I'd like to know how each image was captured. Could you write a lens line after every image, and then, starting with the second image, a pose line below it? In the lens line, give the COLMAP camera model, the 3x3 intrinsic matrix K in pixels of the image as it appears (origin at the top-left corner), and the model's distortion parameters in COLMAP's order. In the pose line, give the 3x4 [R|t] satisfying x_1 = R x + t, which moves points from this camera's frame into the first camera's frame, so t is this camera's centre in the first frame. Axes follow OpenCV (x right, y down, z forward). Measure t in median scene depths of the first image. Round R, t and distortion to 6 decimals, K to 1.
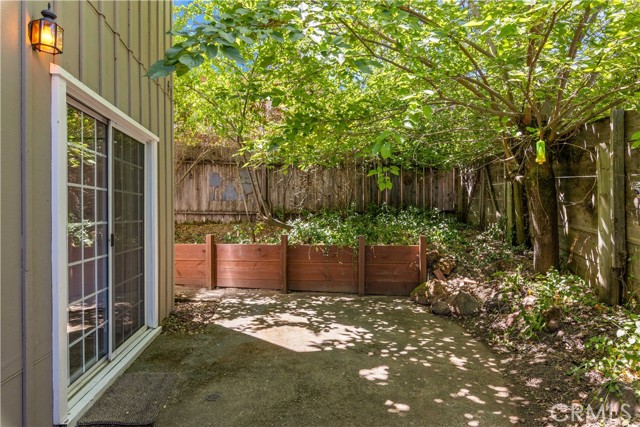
lens RADIAL K [[379.0, 0, 319.7], [0, 379.0, 217.5], [0, 0, 1]] dist [0.000548, -0.004310]
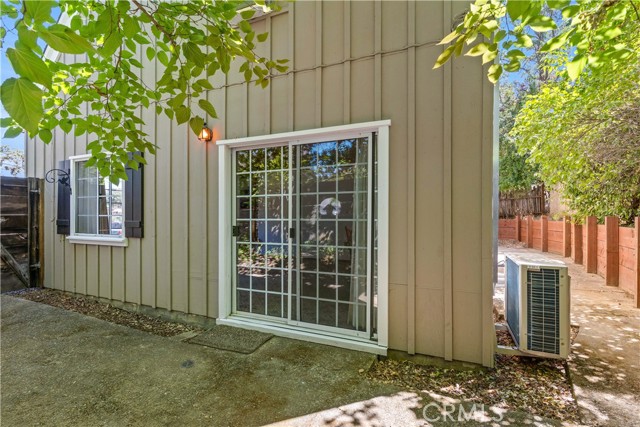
lens RADIAL K [[289.4, 0, 321.0], [0, 289.4, 212.6], [0, 0, 1]] dist [-0.003217, -0.000475]
pose [[-0.510317, -0.007153, -0.859957, 0.255579], [0.001388, 0.999957, -0.009141, -0.004489], [0.859985, -0.005858, -0.510285, 1.546105]]
